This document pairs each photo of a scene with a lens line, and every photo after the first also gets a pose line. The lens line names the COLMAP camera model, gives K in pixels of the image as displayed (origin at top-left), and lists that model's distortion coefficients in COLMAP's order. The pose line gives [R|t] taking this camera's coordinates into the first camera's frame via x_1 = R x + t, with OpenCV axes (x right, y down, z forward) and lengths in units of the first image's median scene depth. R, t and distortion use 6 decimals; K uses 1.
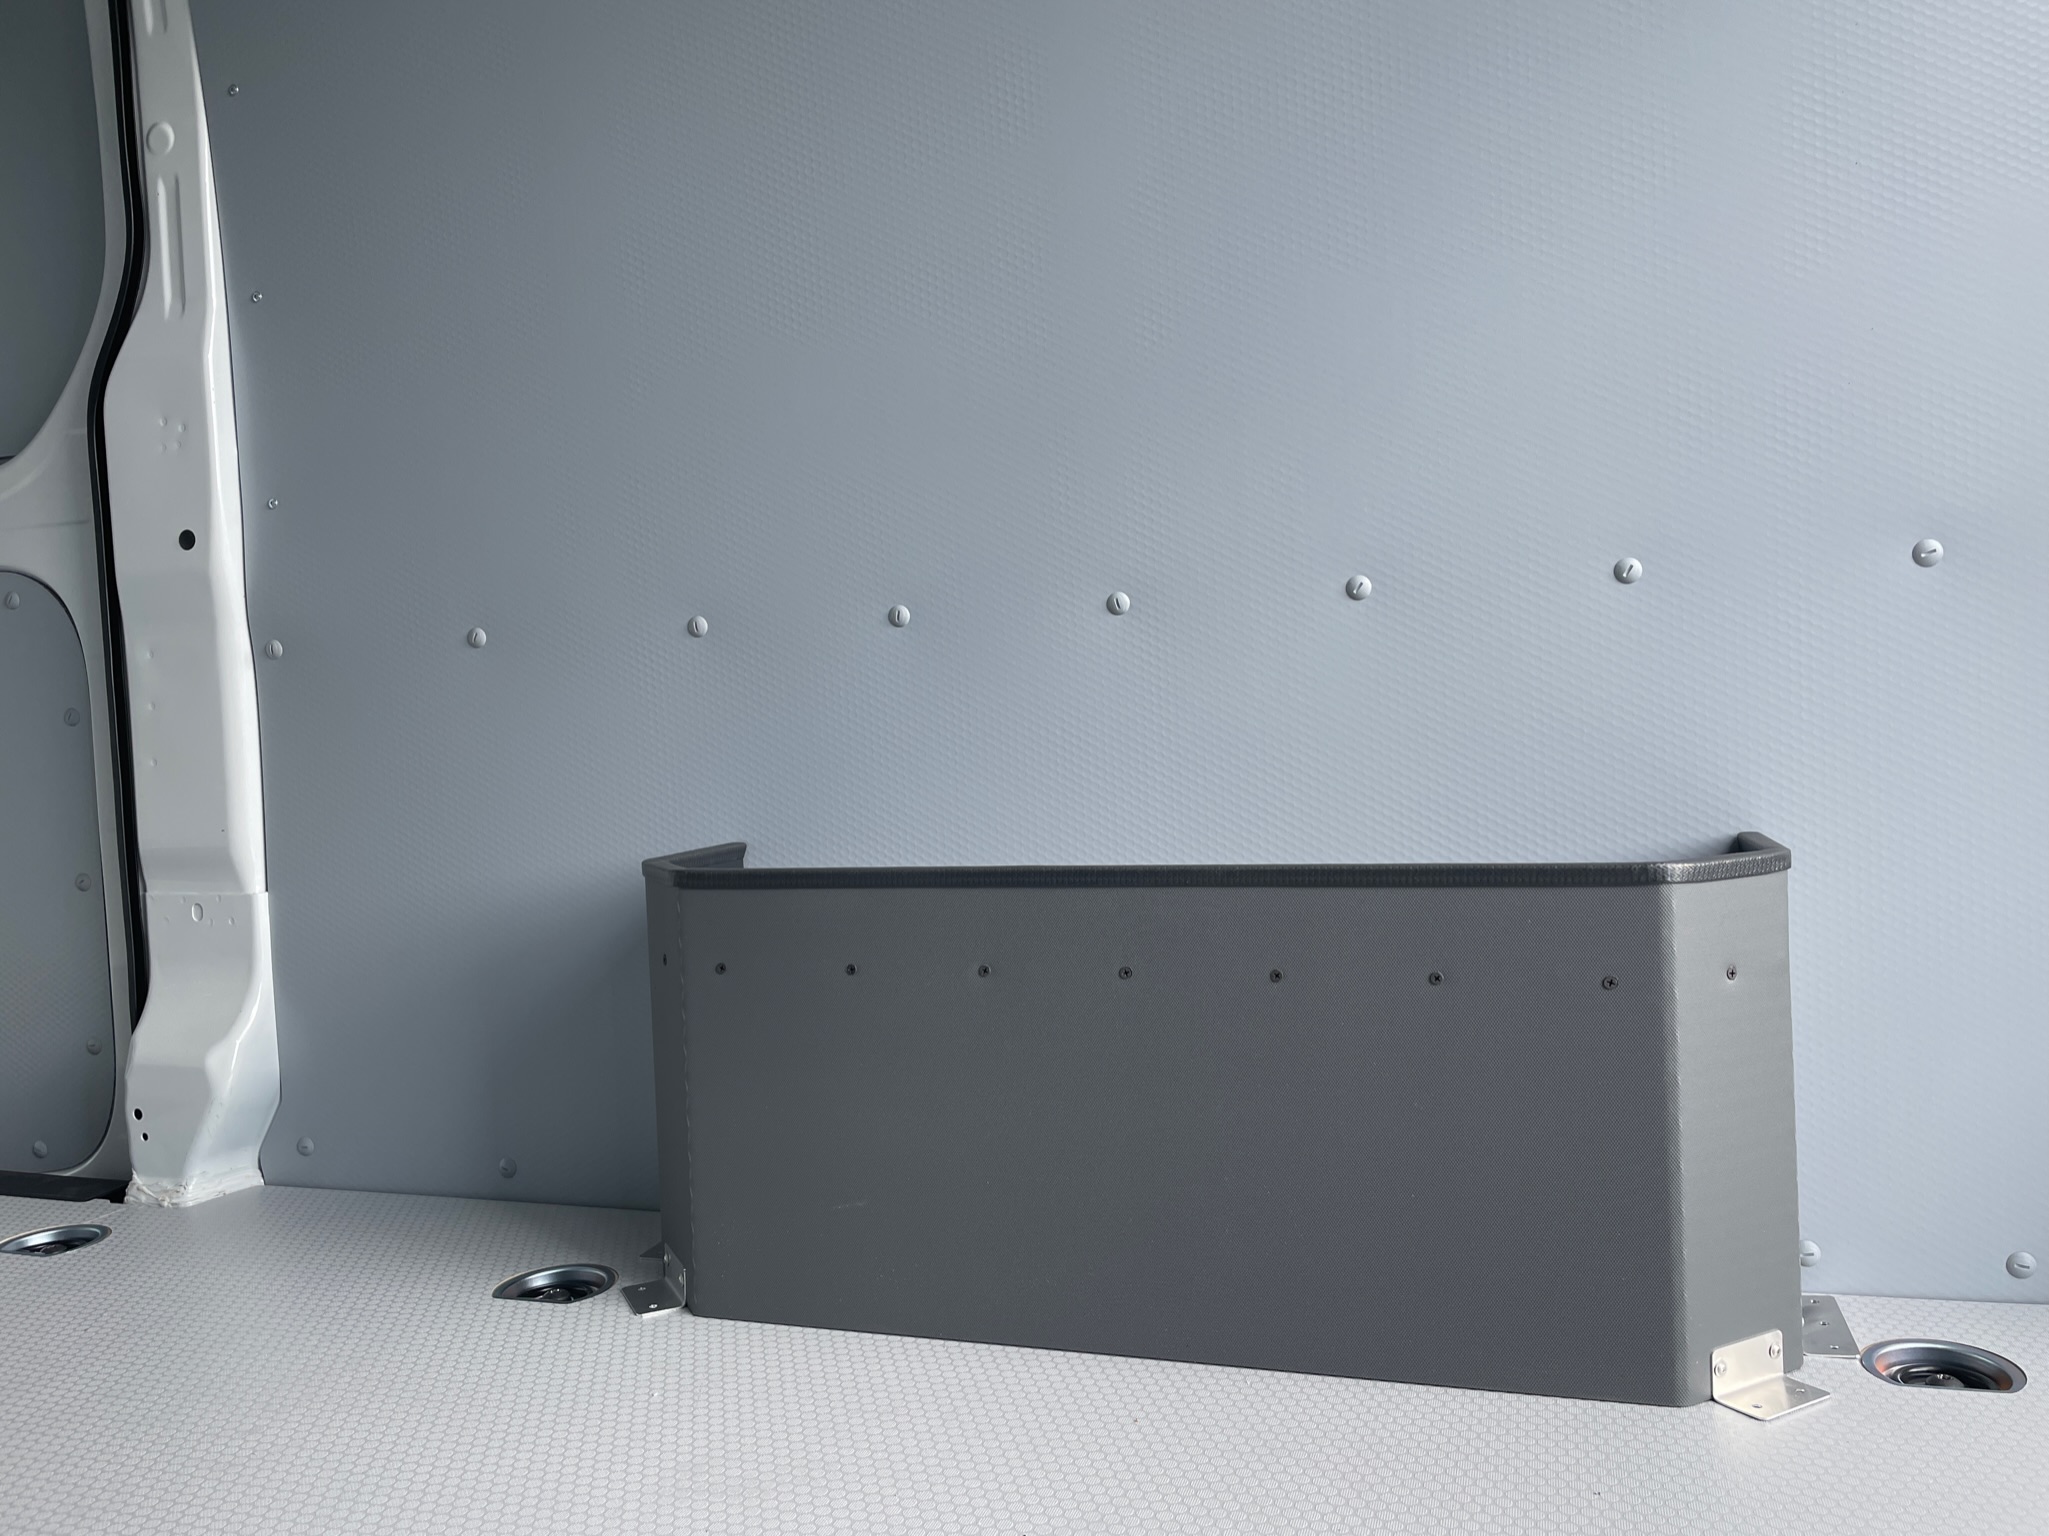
lens RADIAL K [[1546.9, 0, 1024.5], [0, 1546.9, 768.0], [0, 0, 1]] dist [0.069490, -0.080366]
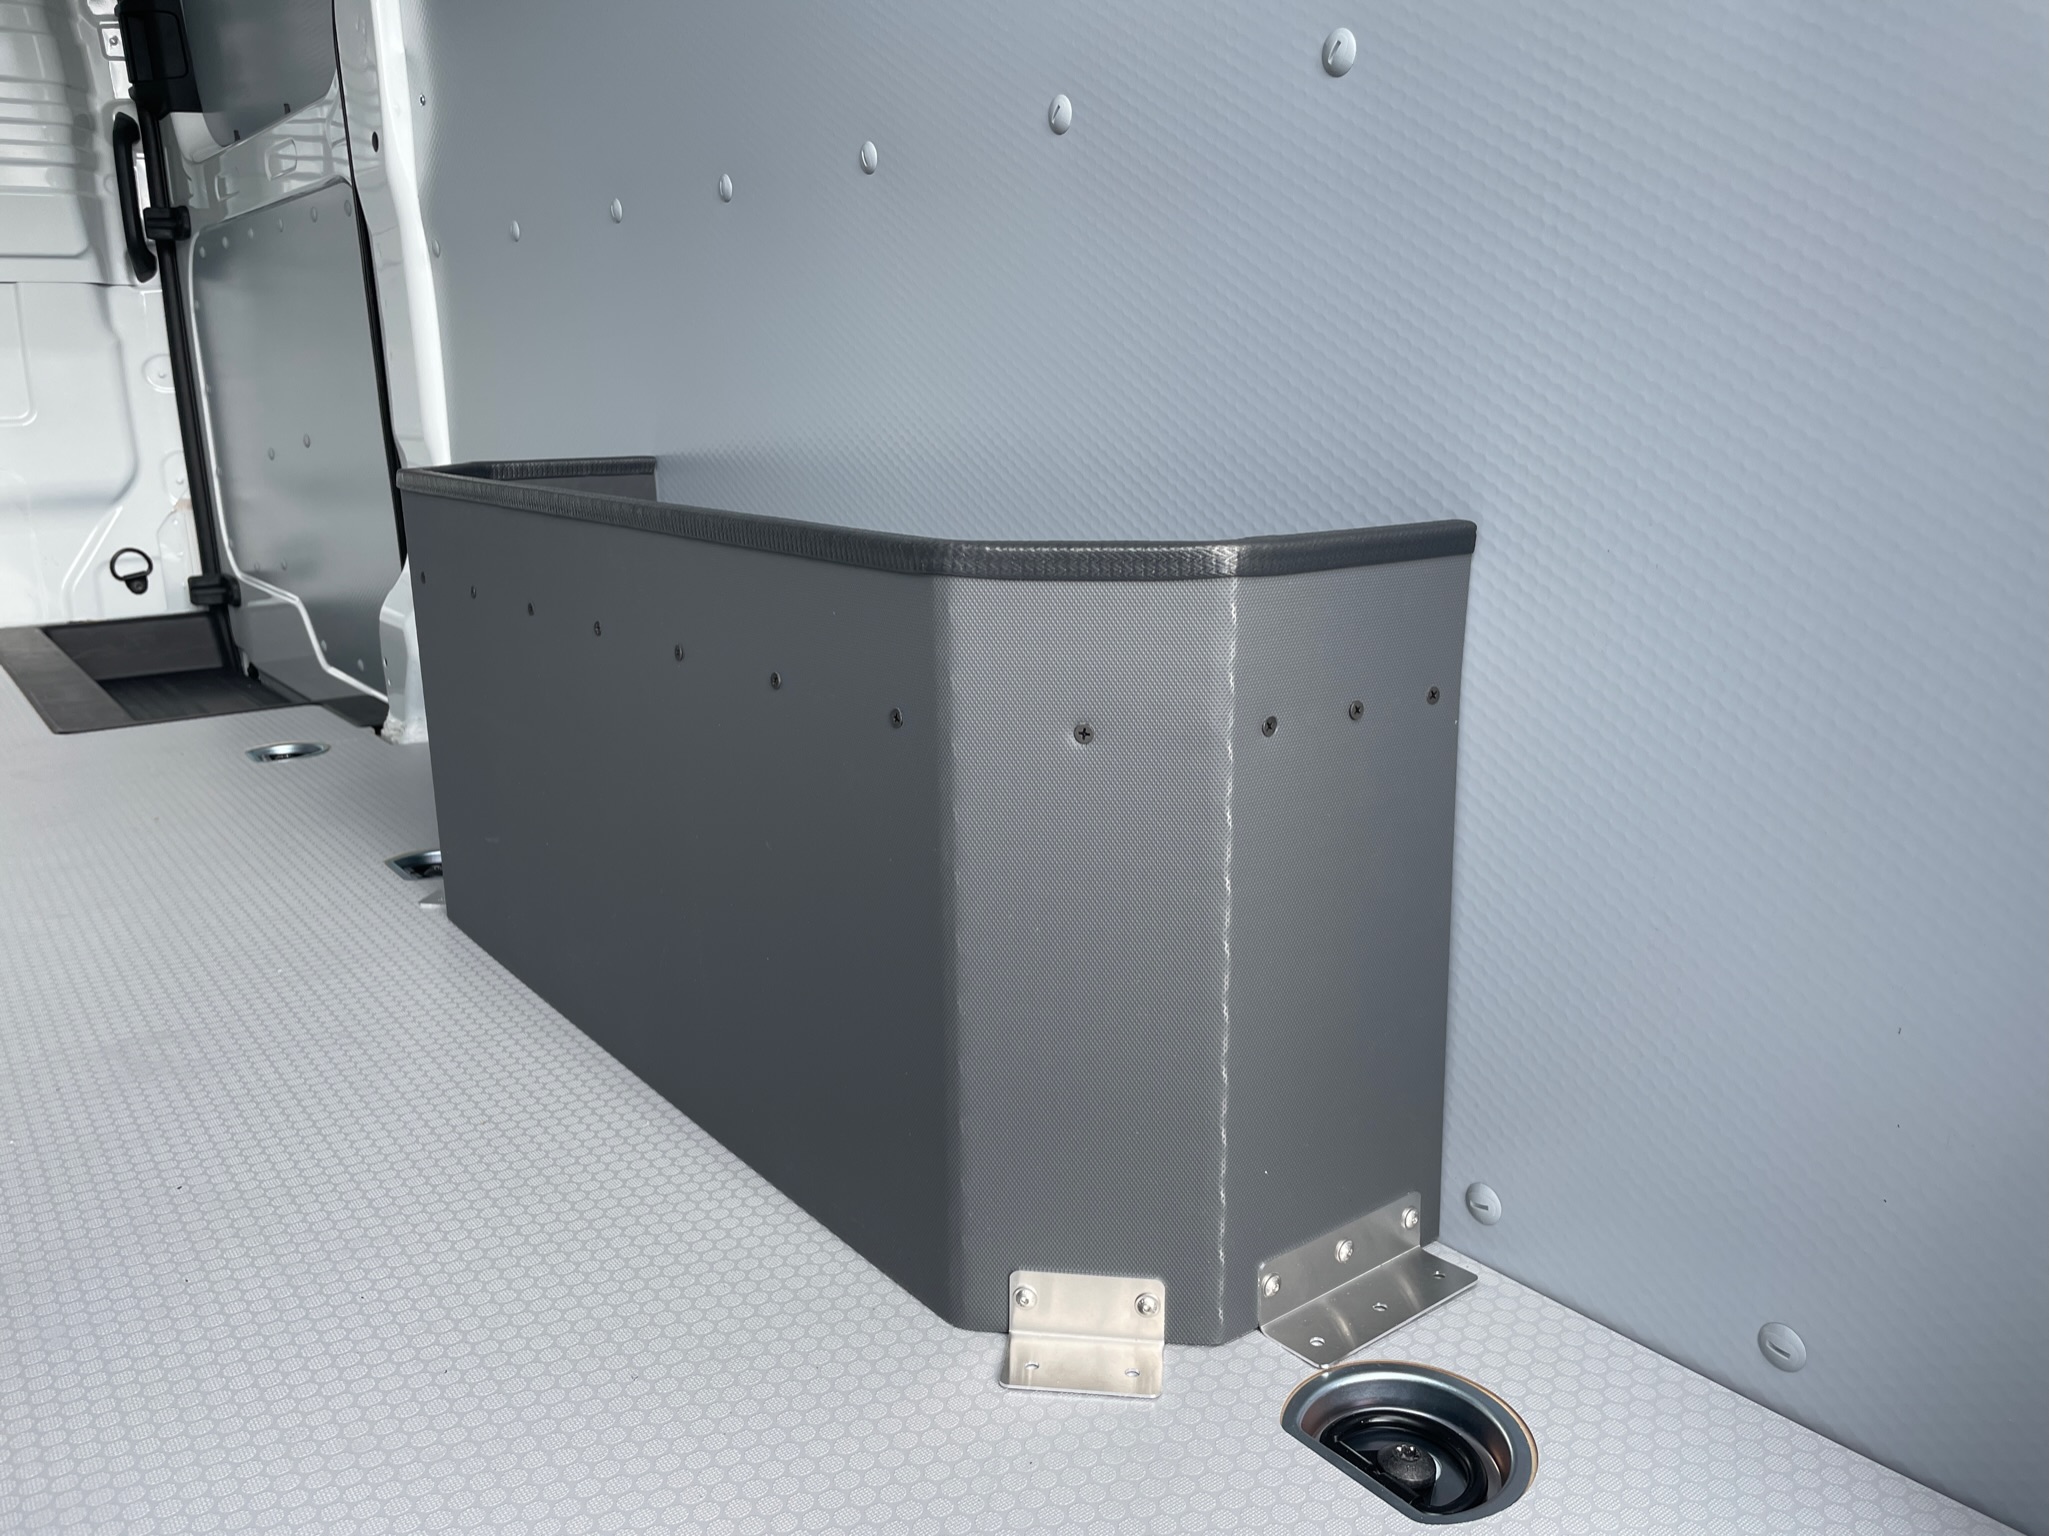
lens RADIAL K [[1557.9, 0, 1056.9], [0, 1557.9, 761.9], [0, 0, 1]] dist [0.018466, -0.003164]
pose [[0.819867, 0.165076, -0.548241, 0.516278], [-0.043136, 0.972623, 0.228350, 0.001811], [0.570926, -0.163568, 0.804543, 0.330306]]
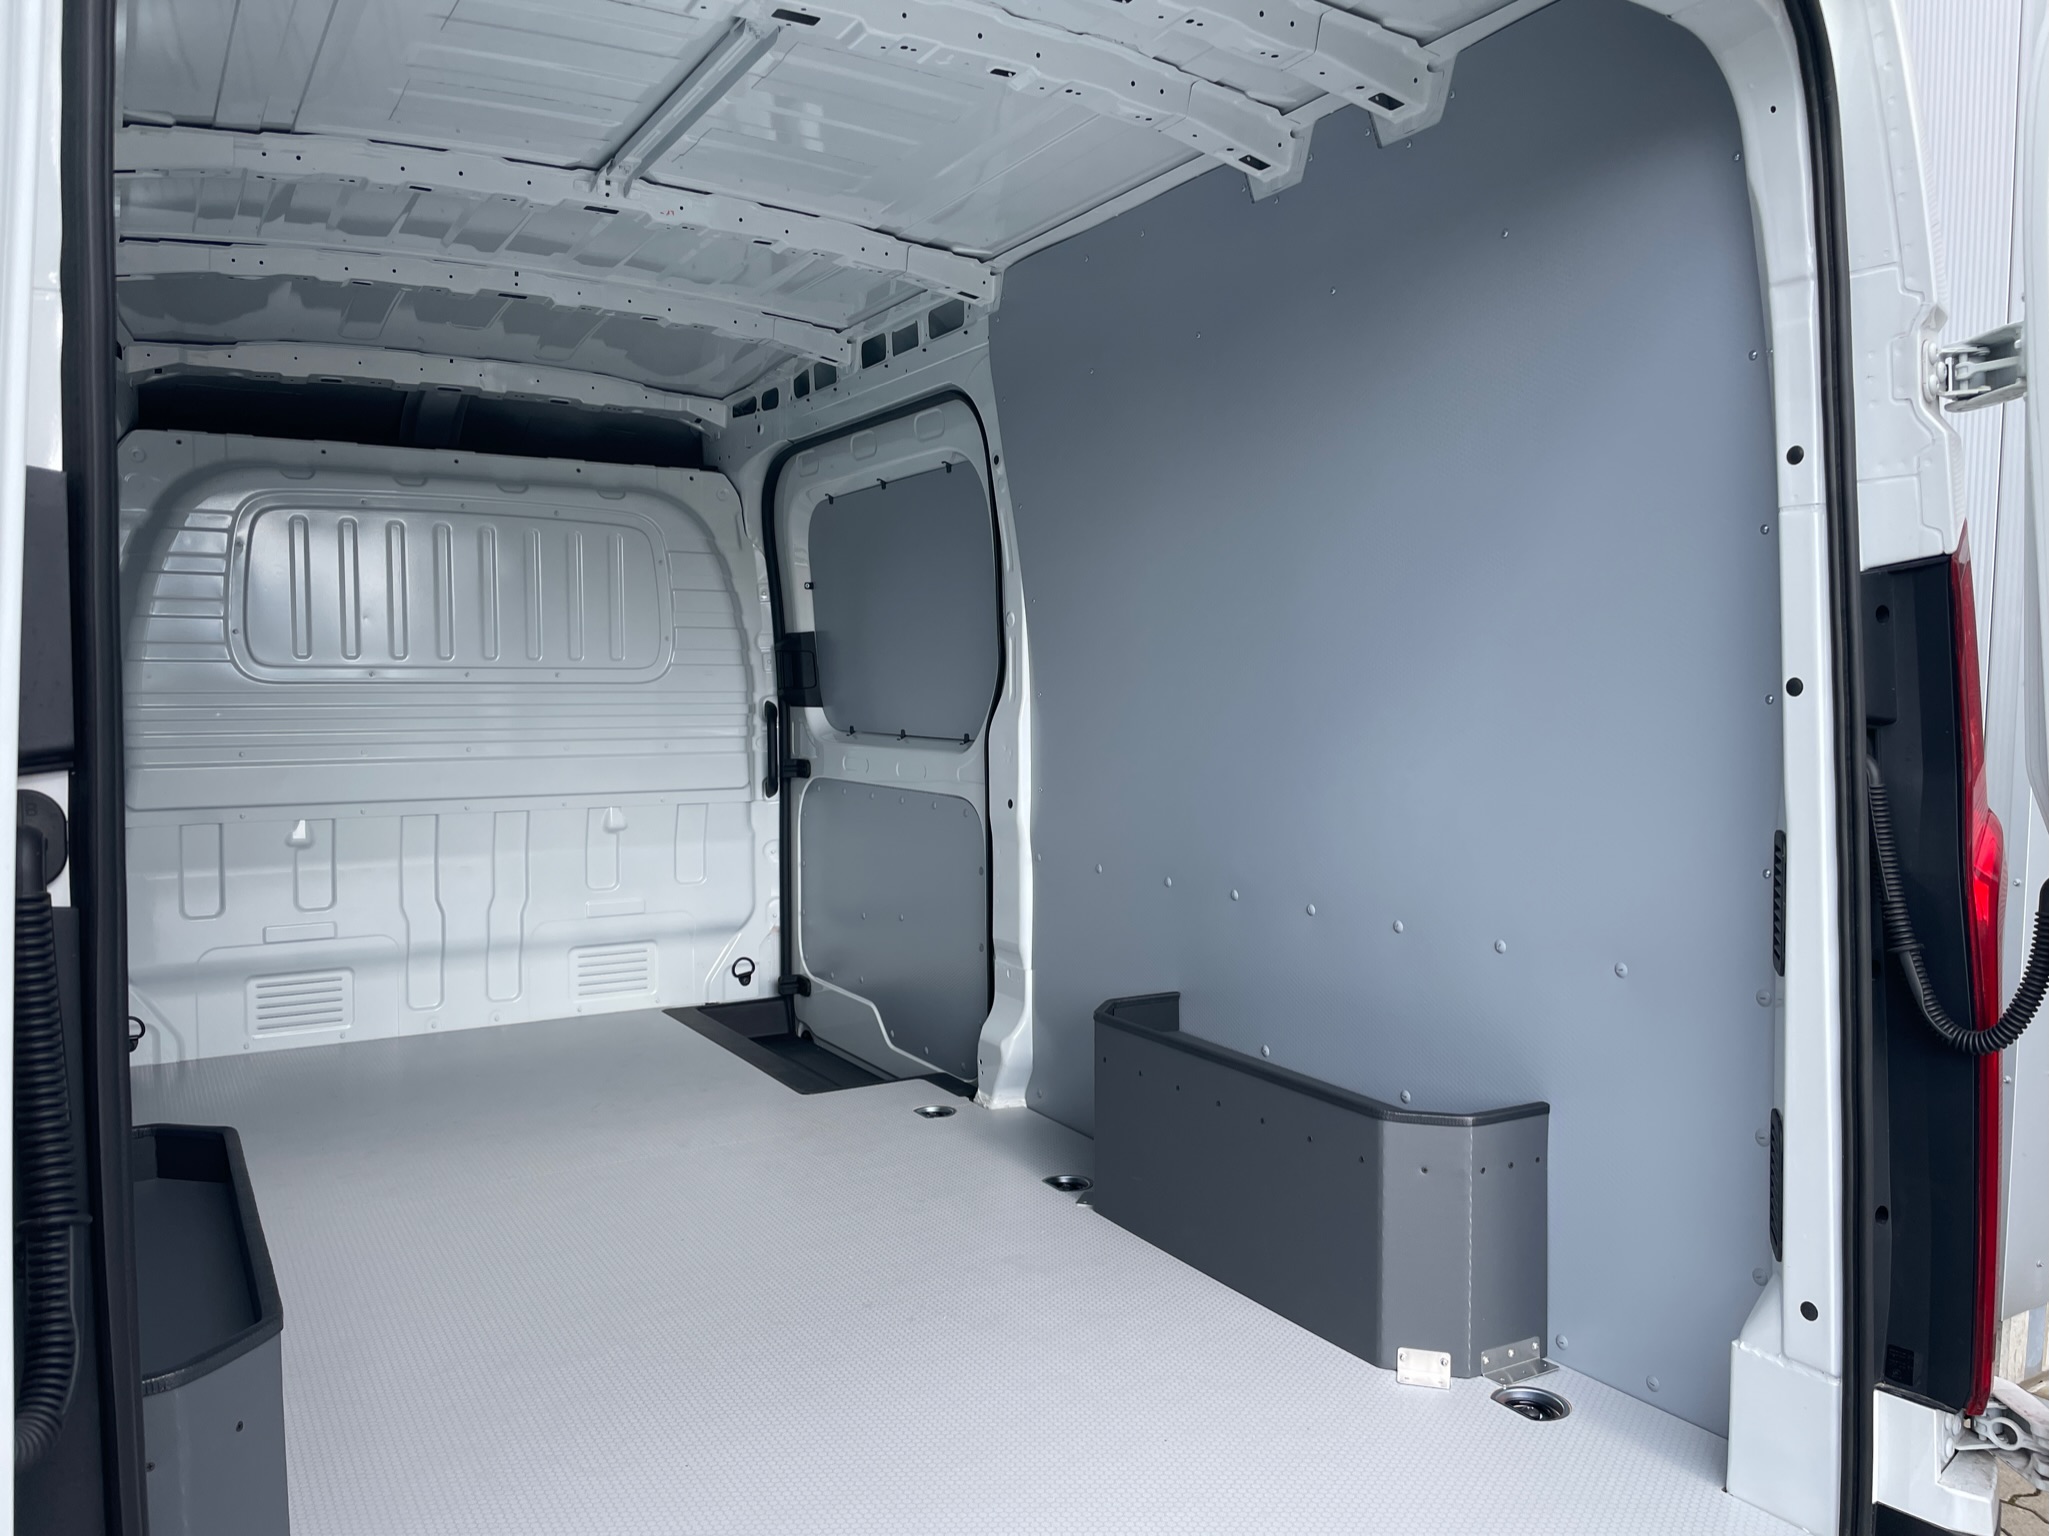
lens RADIAL K [[1557.5, 0, 1043.2], [0, 1557.5, 756.0], [0, 0, 1]] dist [0.095617, -0.131586]
pose [[0.741609, 0.072337, -0.666921, 0.935187], [-0.056207, 0.997374, 0.045677, -0.314091], [0.668474, 0.003611, 0.743727, -0.572419]]
